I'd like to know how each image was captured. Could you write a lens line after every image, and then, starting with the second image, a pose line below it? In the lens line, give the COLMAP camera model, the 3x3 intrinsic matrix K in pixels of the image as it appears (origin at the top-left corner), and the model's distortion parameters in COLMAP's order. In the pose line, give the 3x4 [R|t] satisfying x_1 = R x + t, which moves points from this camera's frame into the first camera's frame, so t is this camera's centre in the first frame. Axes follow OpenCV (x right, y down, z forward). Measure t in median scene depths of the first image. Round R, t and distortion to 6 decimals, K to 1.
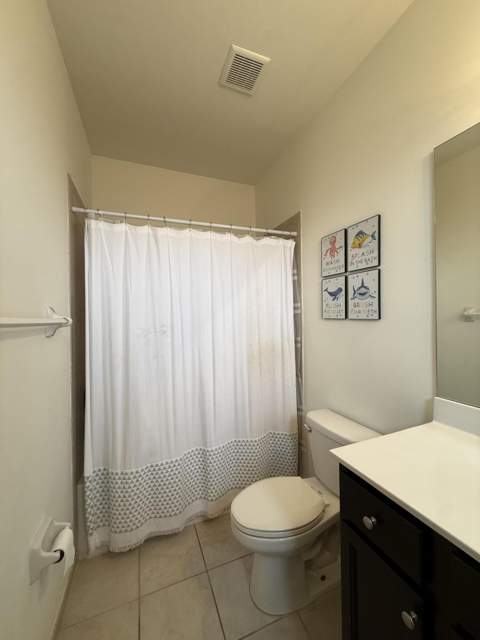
lens RADIAL K [[255.8, 0, 238.6], [0, 255.8, 318.2], [0, 0, 1]] dist [-0.001522, -0.000068]
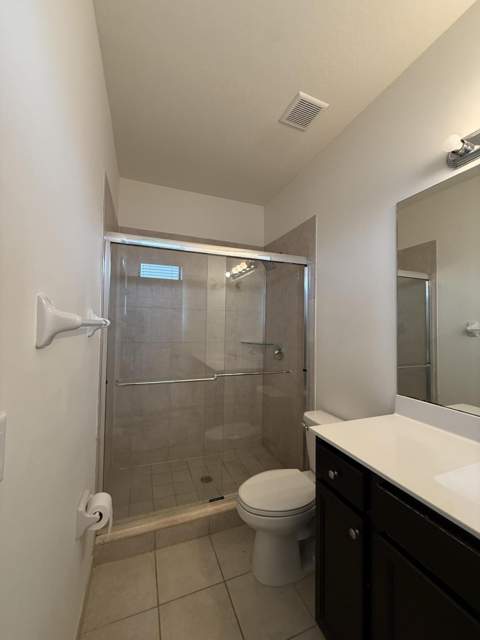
lens RADIAL K [[257.7, 0, 240.0], [0, 257.7, 320.0], [0, 0, 1]] dist [0.025918, 0.000104]
pose [[0.999343, 0.020784, -0.029681, 0.006781], [-0.021596, 0.999393, -0.027318, -0.013367], [0.029095, 0.027941, 0.999186, -0.322451]]
